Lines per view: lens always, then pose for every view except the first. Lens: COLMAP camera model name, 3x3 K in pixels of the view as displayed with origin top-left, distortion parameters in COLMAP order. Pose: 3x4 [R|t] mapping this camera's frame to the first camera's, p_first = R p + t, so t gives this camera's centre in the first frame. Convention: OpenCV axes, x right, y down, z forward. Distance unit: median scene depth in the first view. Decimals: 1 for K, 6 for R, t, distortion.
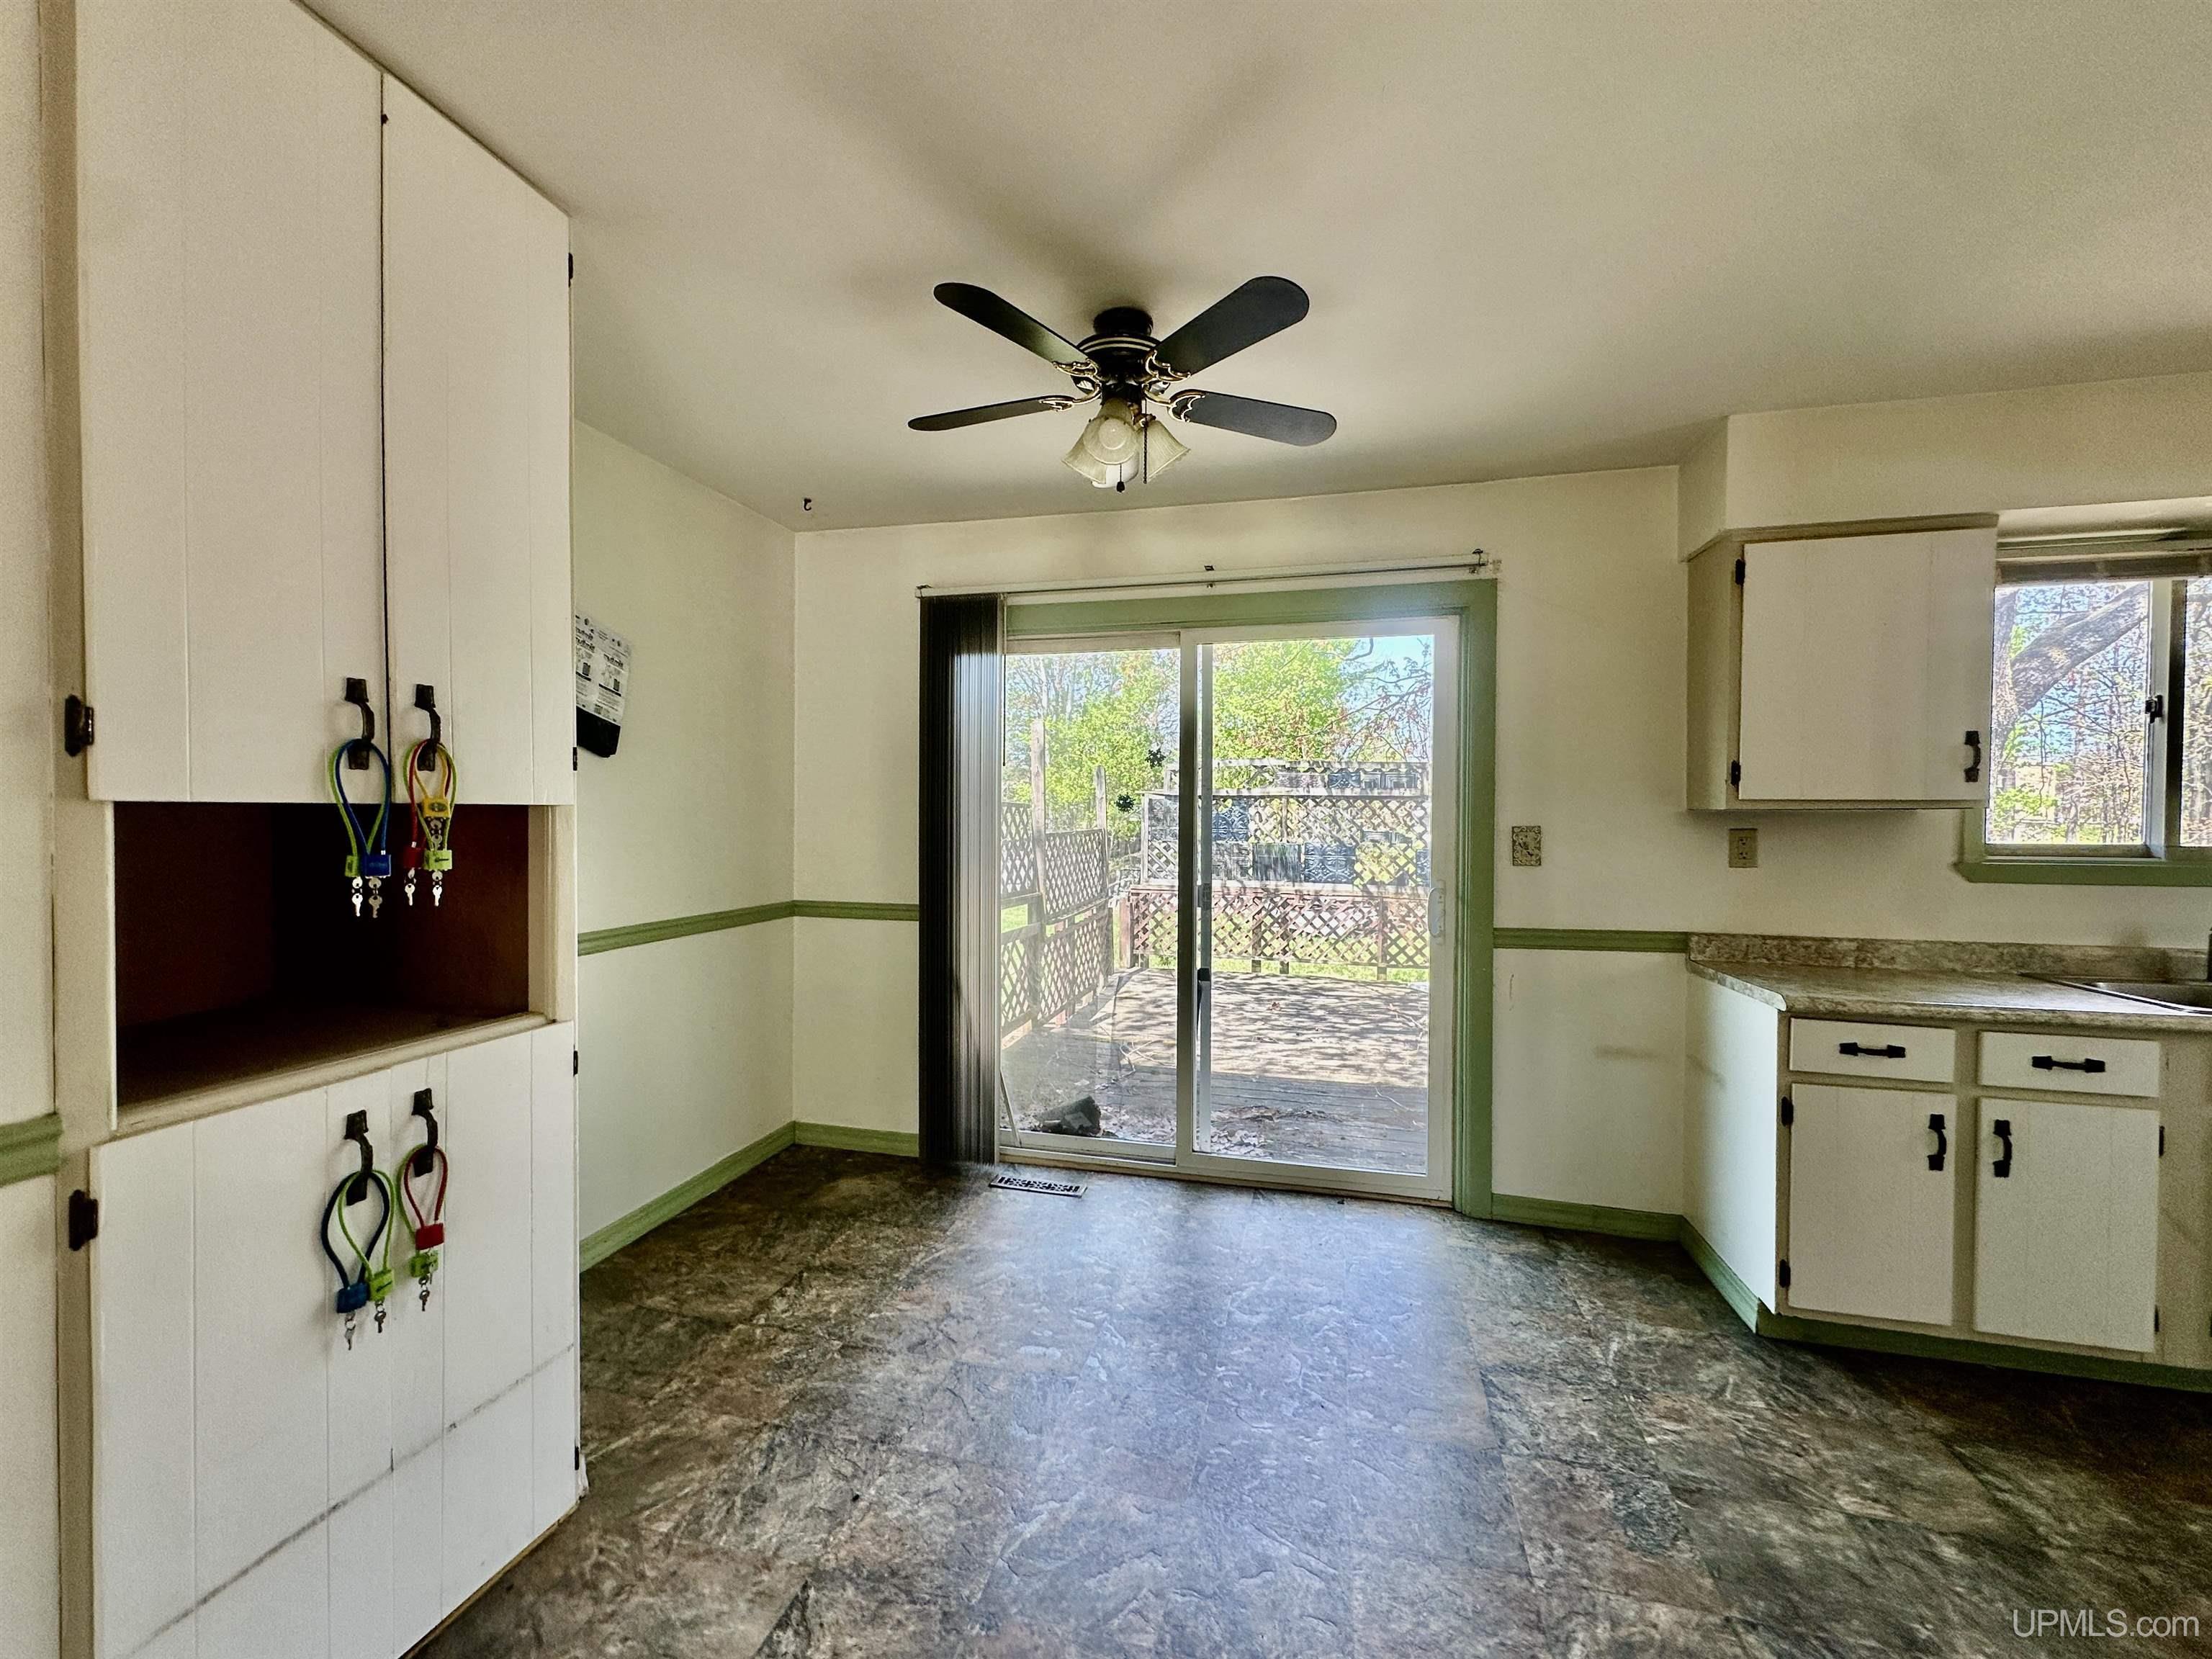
lens RADIAL K [[893.1, 0, 1107.1], [0, 893.1, 830.2], [0, 0, 1]] dist [-0.002289, 0.000597]
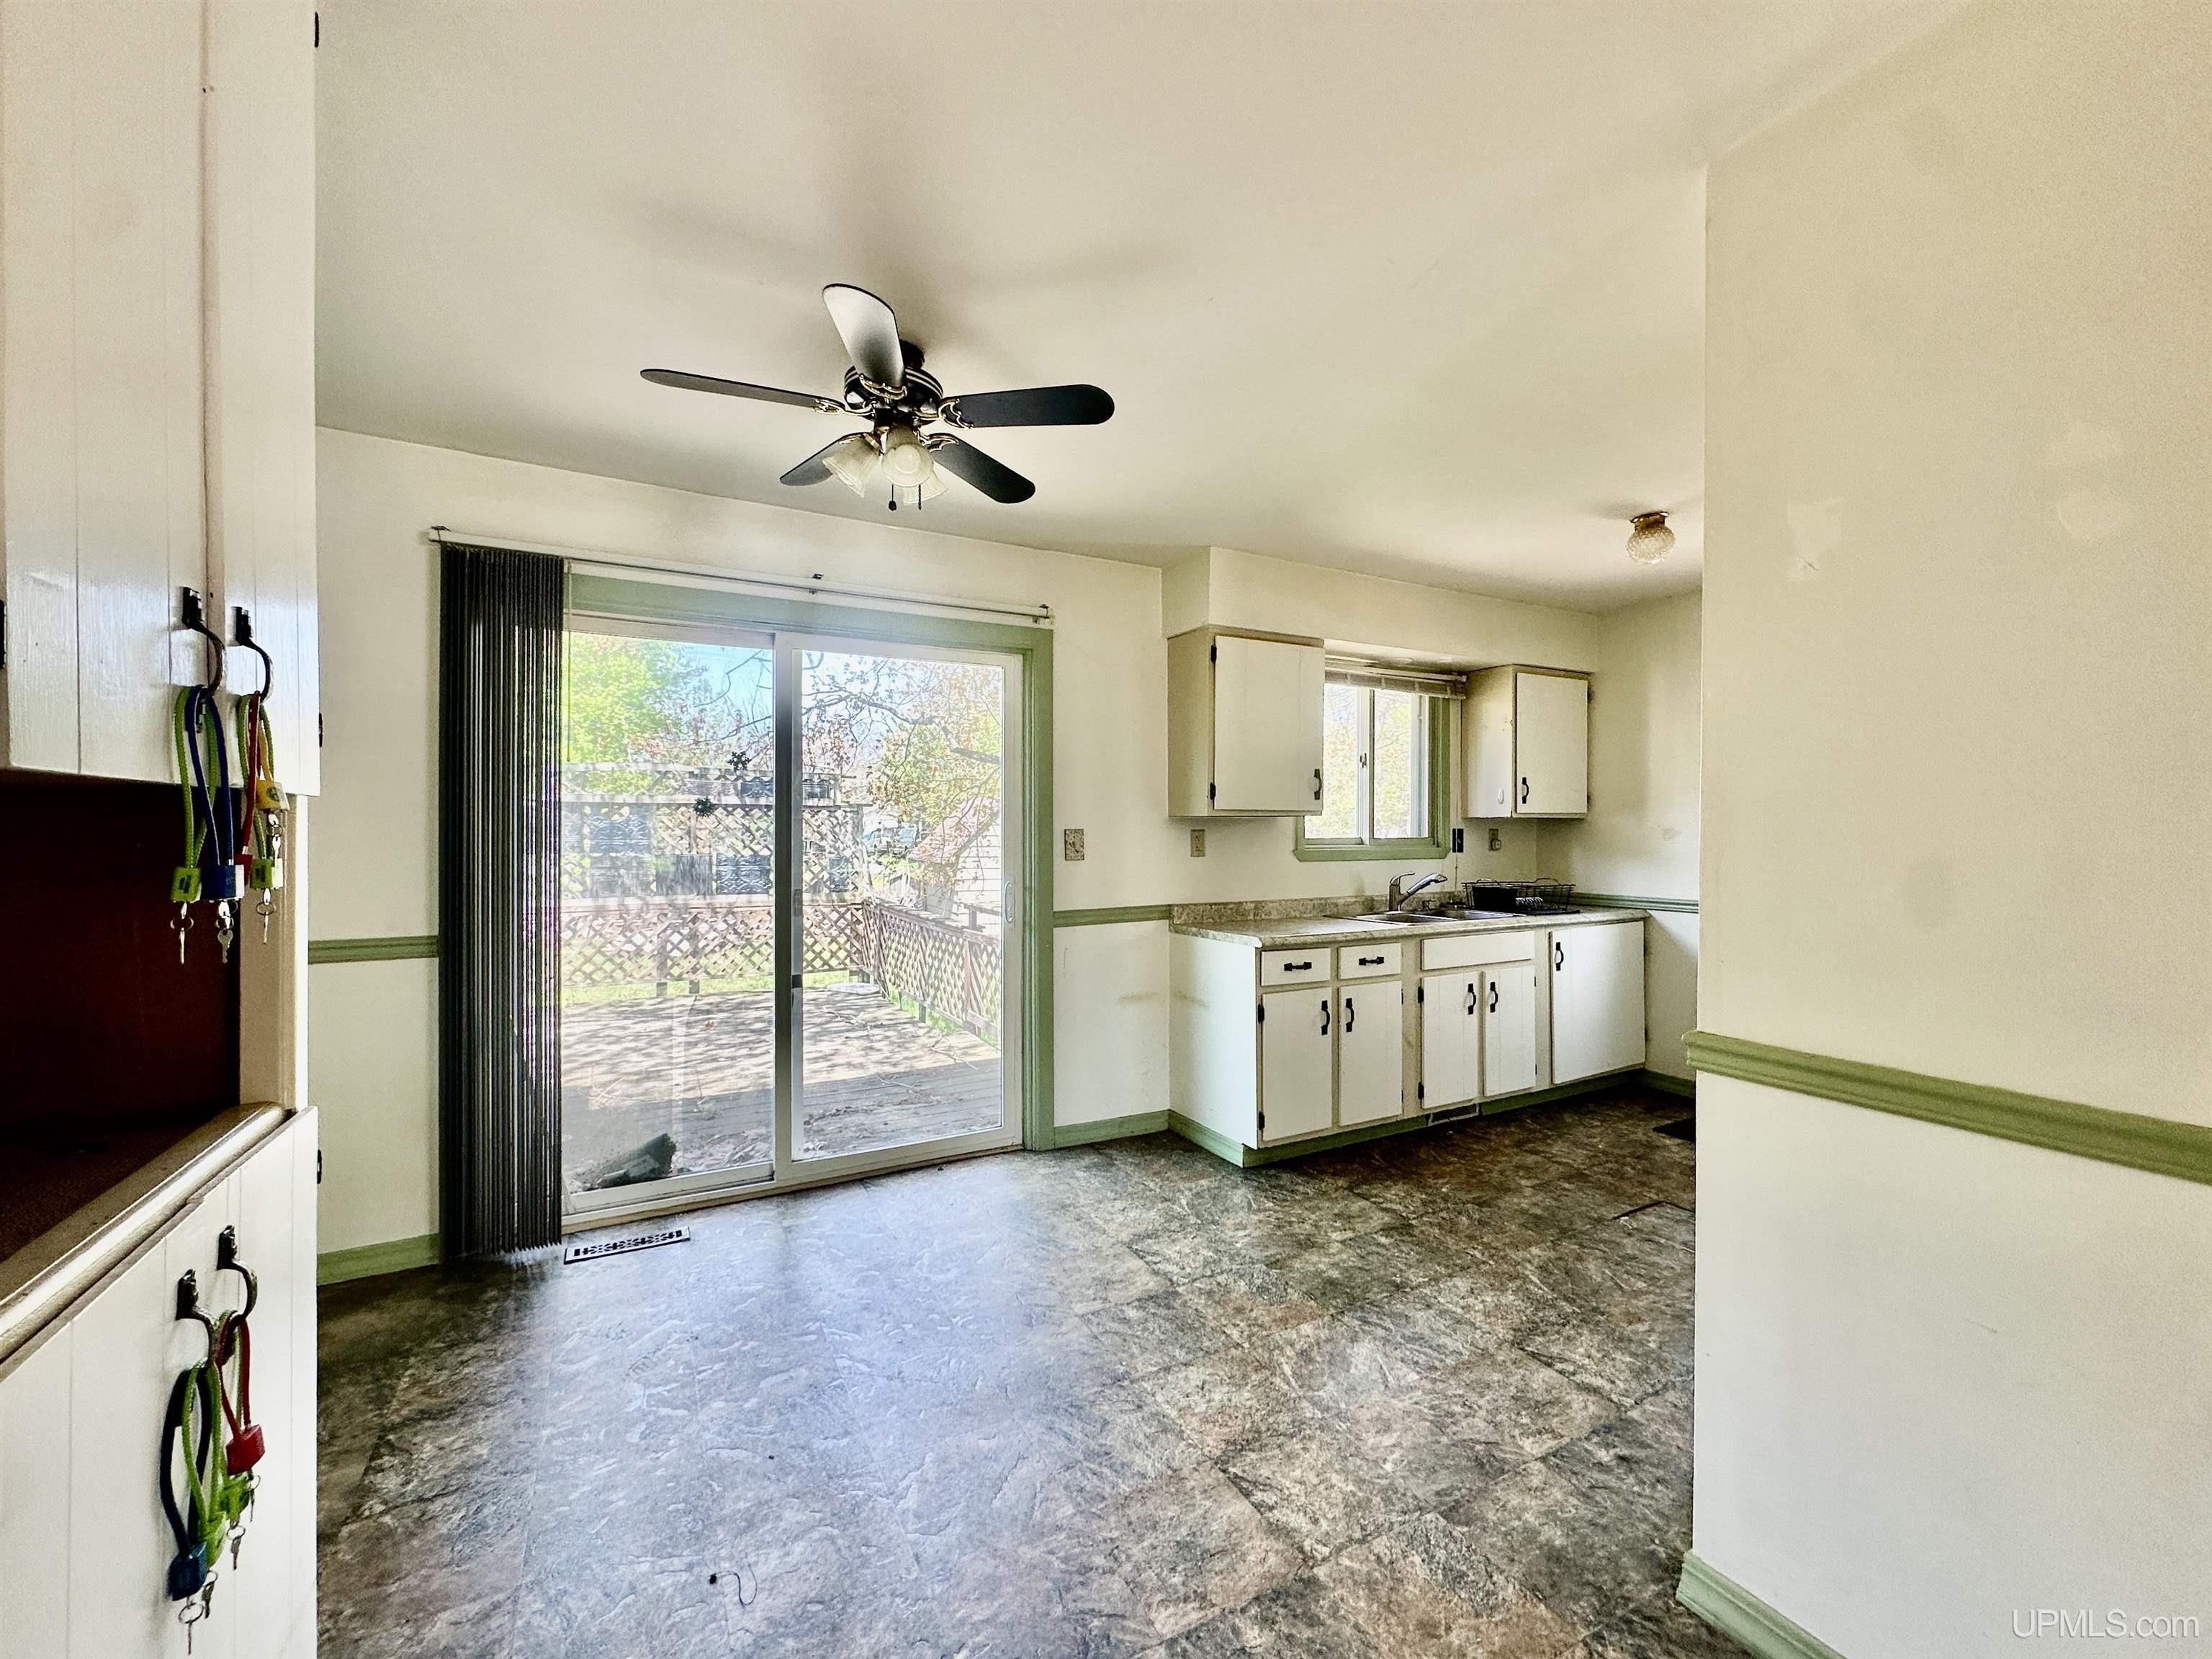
lens RADIAL K [[893.1, 0, 1107.1], [0, 893.1, 830.2], [0, 0, 1]] dist [-0.002289, 0.000597]
pose [[0.734162, -0.005756, 0.678950, -0.390589], [0.014673, 0.999865, -0.007389, 0.007849], [-0.678816, 0.015387, 0.734147, 0.043840]]
